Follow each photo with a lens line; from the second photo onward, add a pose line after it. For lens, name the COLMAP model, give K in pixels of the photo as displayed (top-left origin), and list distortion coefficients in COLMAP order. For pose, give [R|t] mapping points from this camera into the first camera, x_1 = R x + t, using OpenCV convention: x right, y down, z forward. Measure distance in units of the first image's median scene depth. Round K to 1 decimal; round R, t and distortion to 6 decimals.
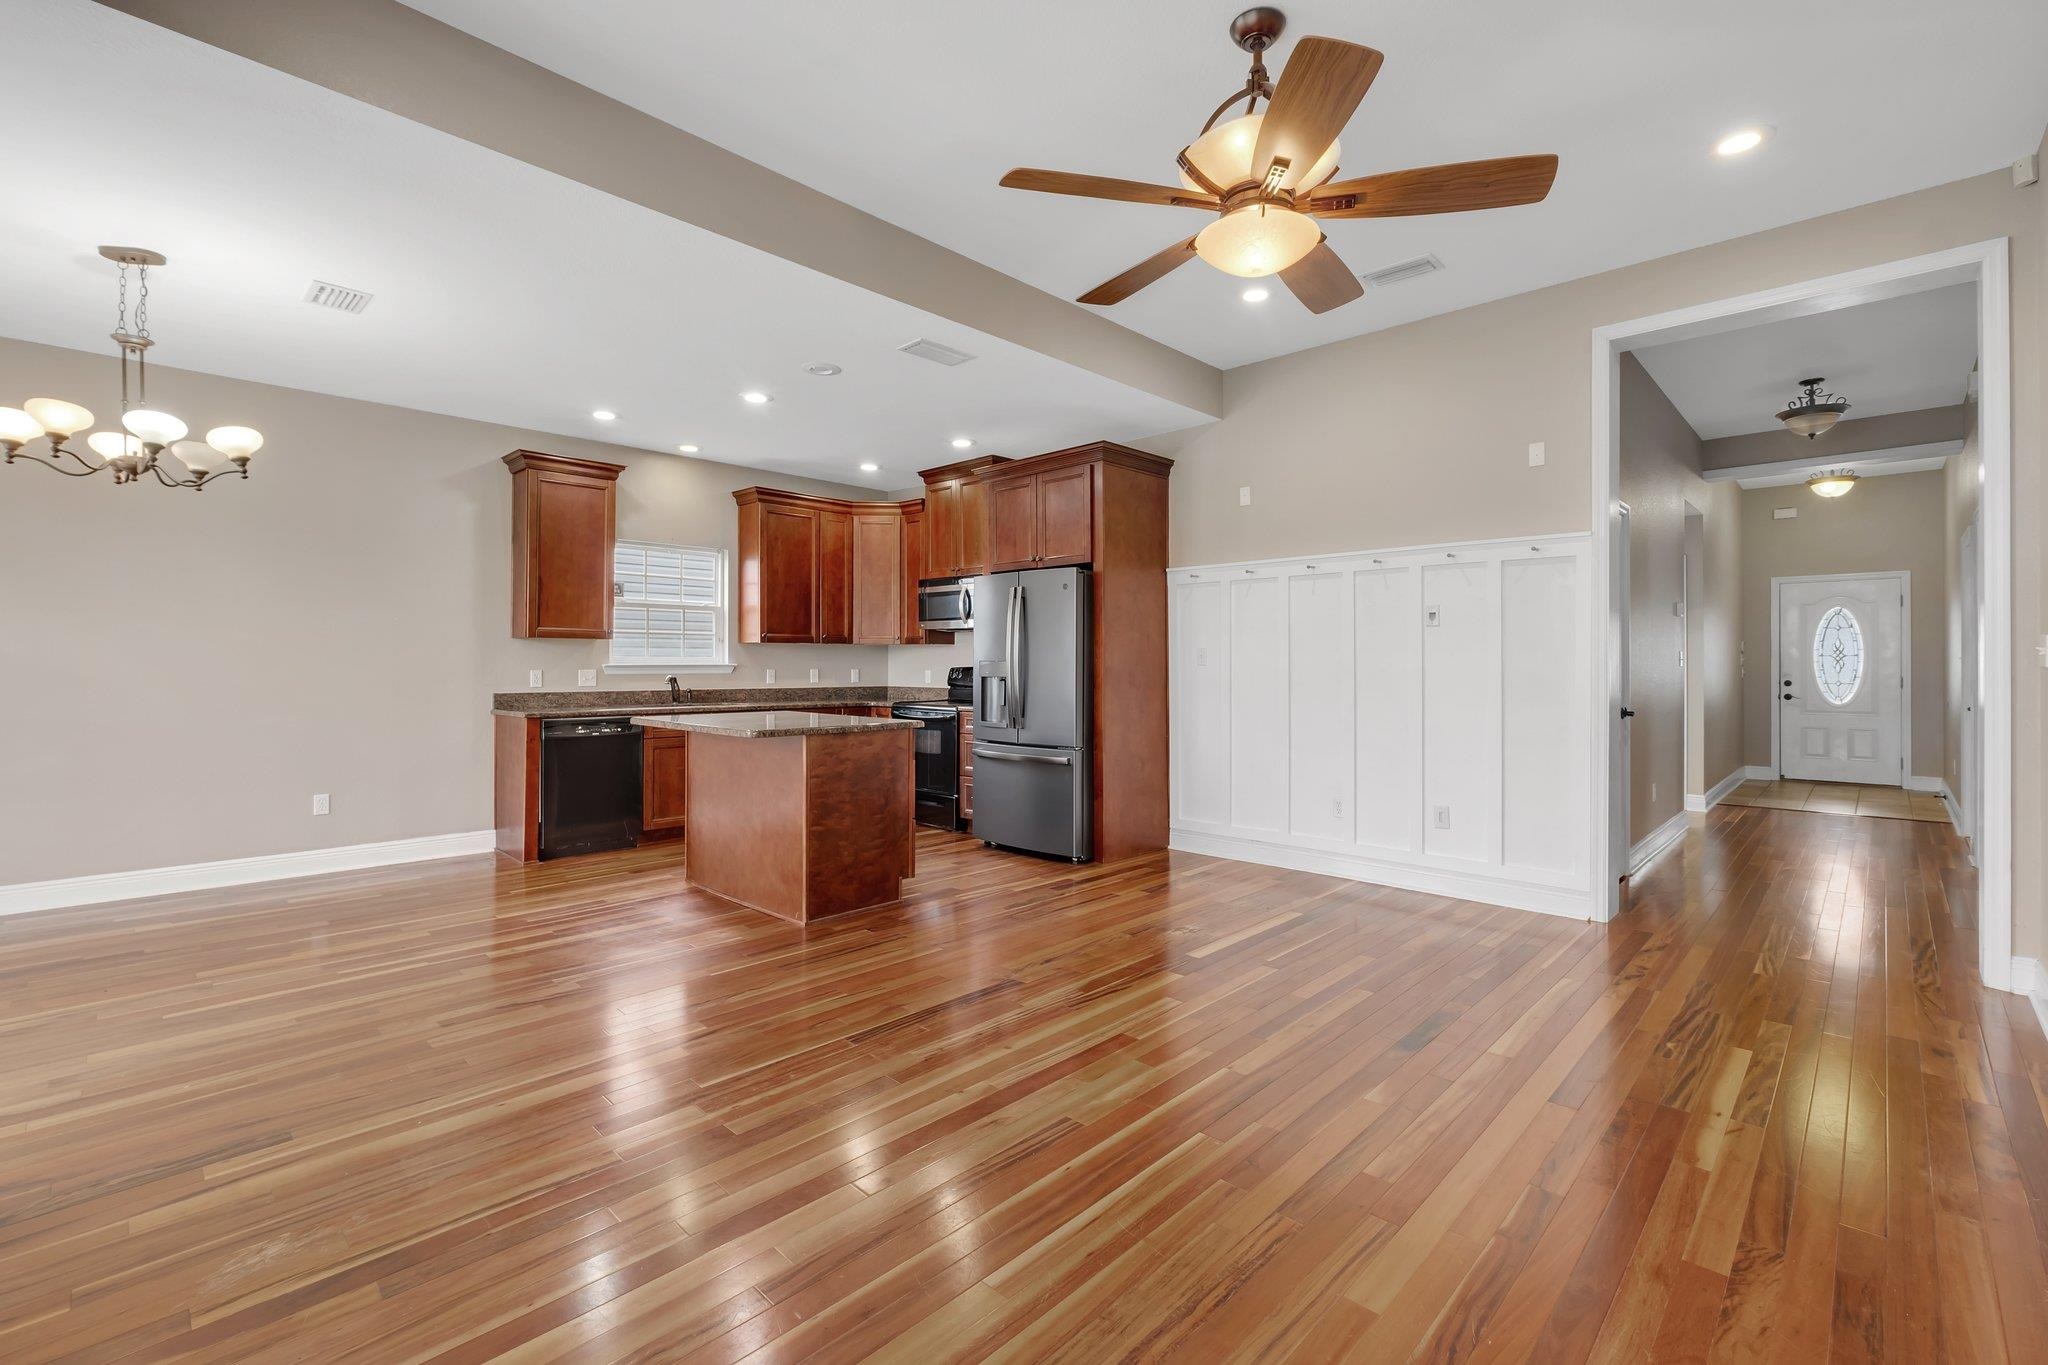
lens RADIAL K [[887.9, 0, 1041.1], [0, 887.9, 662.8], [0, 0, 1]] dist [-0.010051, 0.001845]
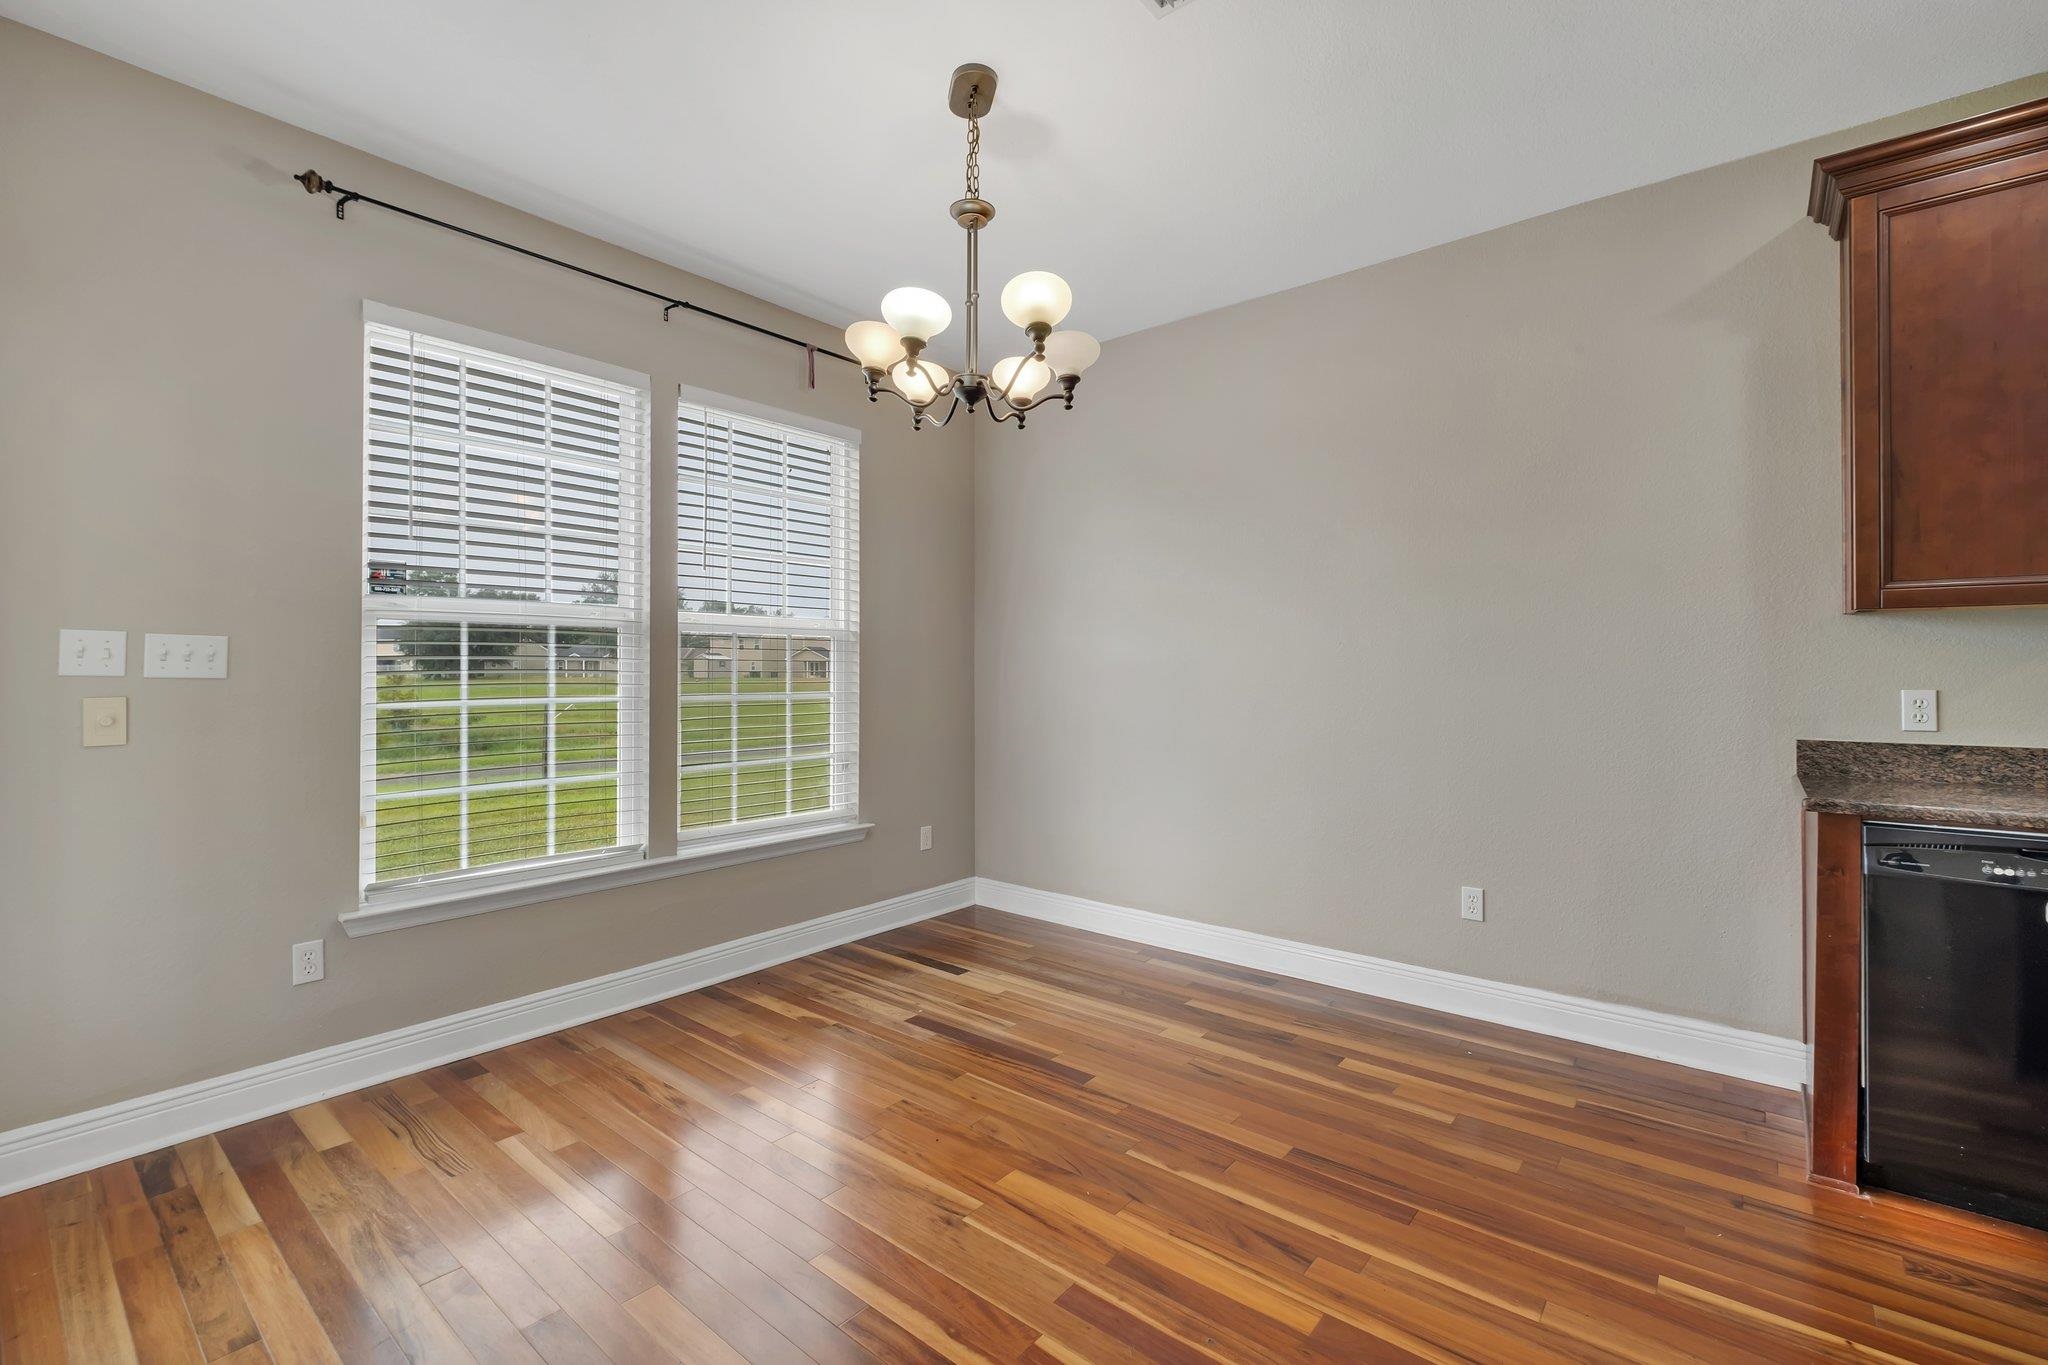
lens RADIAL K [[887.9, 0, 1023.8], [0, 887.9, 662.0], [0, 0, 1]] dist [-0.010051, 0.001845]
pose [[0.065862, -0.015041, -0.997715, -0.199043], [0.002683, 0.999885, -0.014897, 0.000395], [0.997825, -0.001695, 0.065895, 0.588804]]
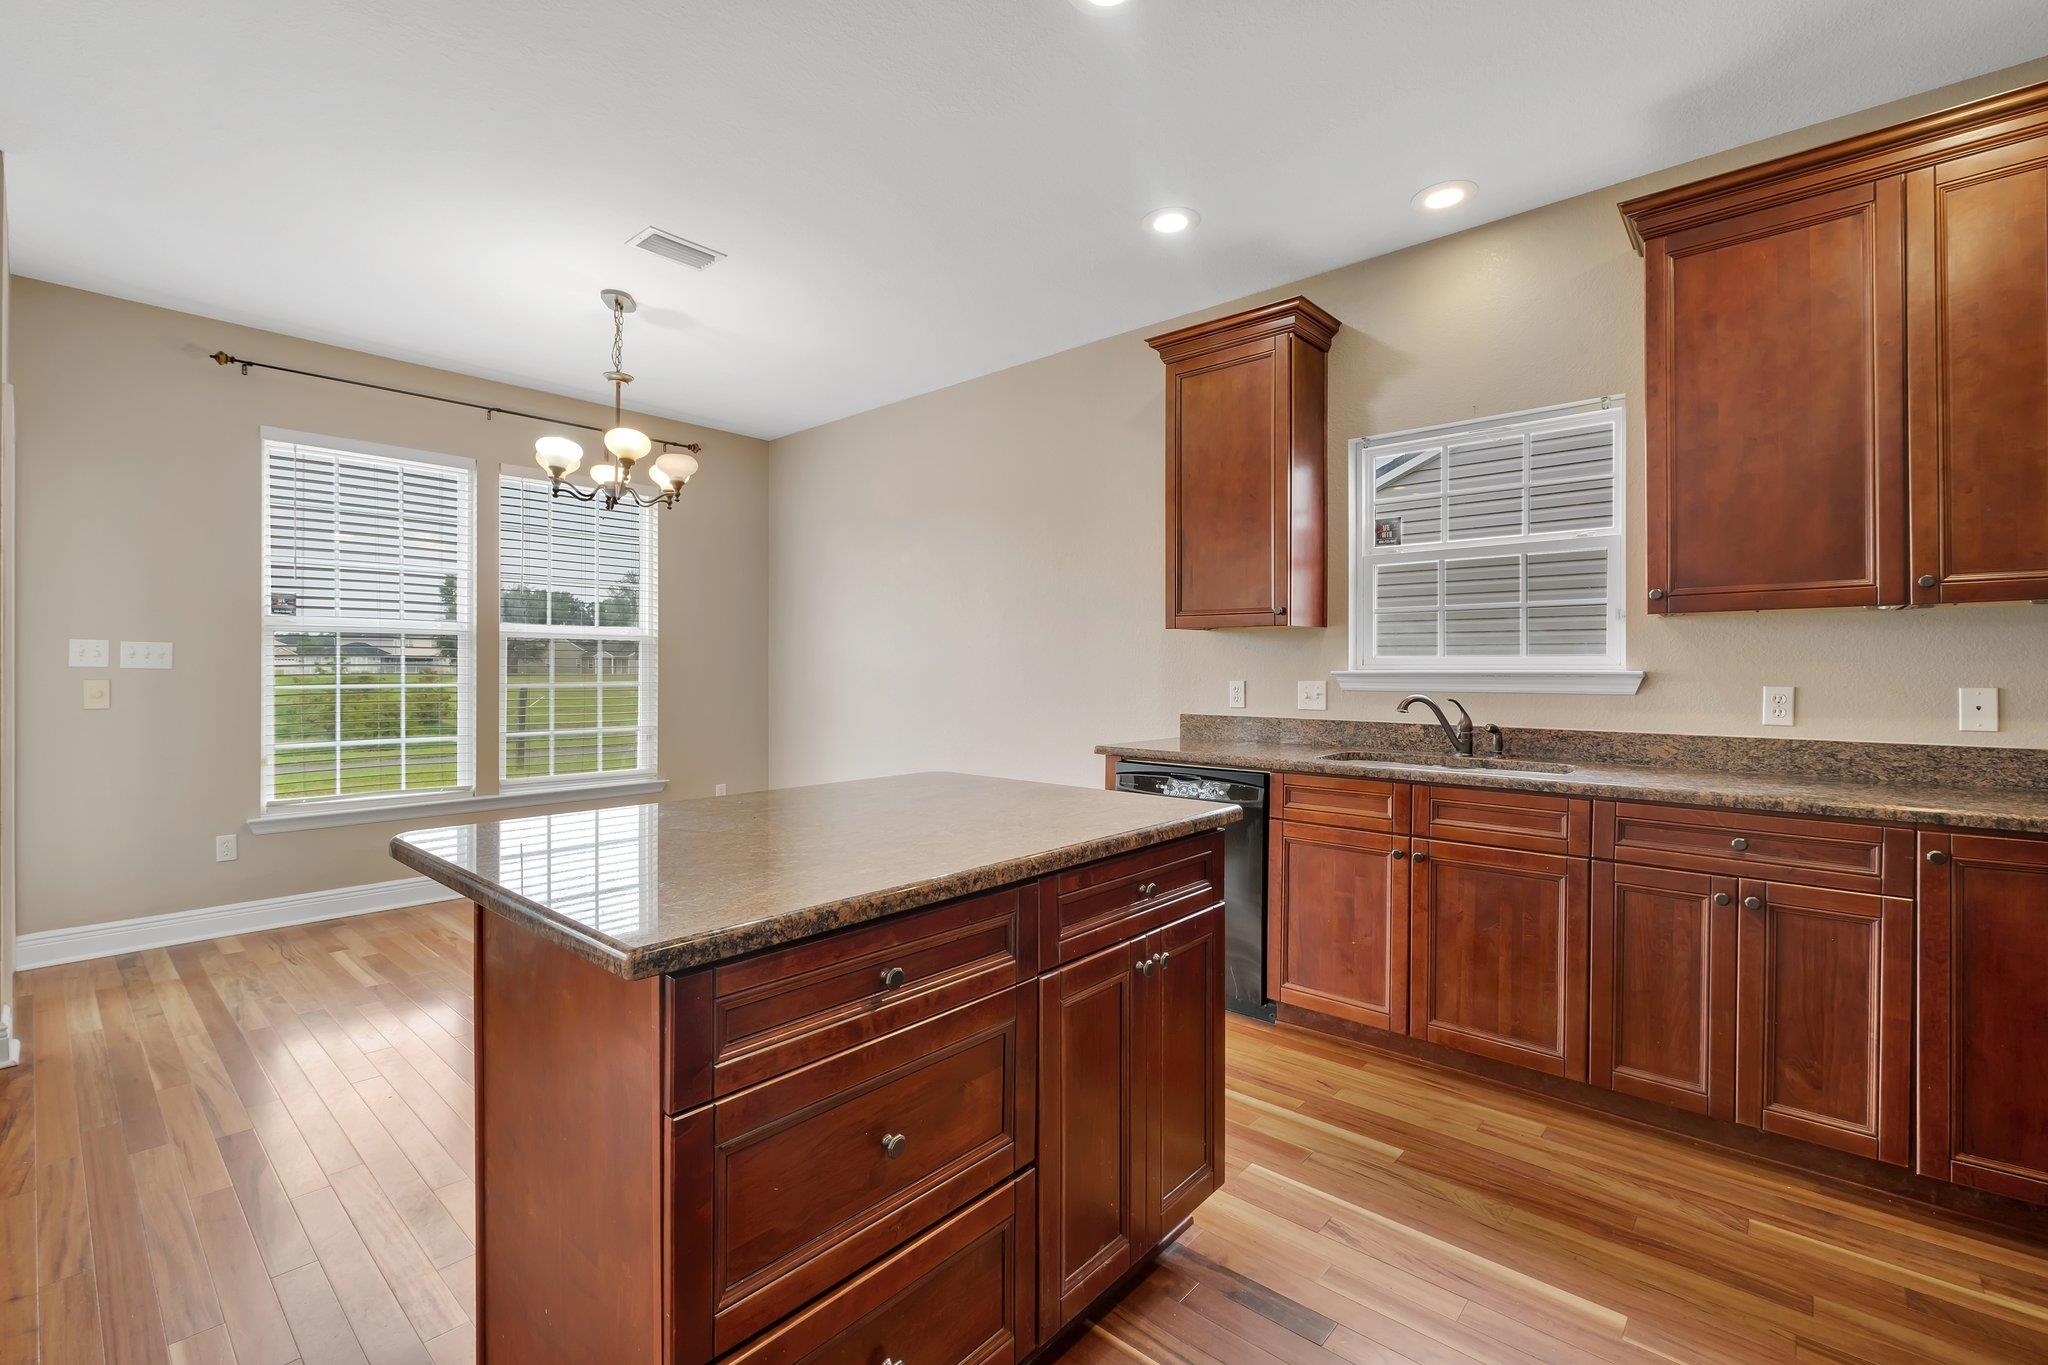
lens RADIAL K [[887.9, 0, 1020.6], [0, 887.9, 670.7], [0, 0, 1]] dist [-0.010051, 0.001845]
pose [[0.030674, -0.001839, -0.999528, 0.058583], [-0.001567, 0.999997, -0.001887, 0.002743], [0.999528, 0.001624, 0.030671, 0.873713]]
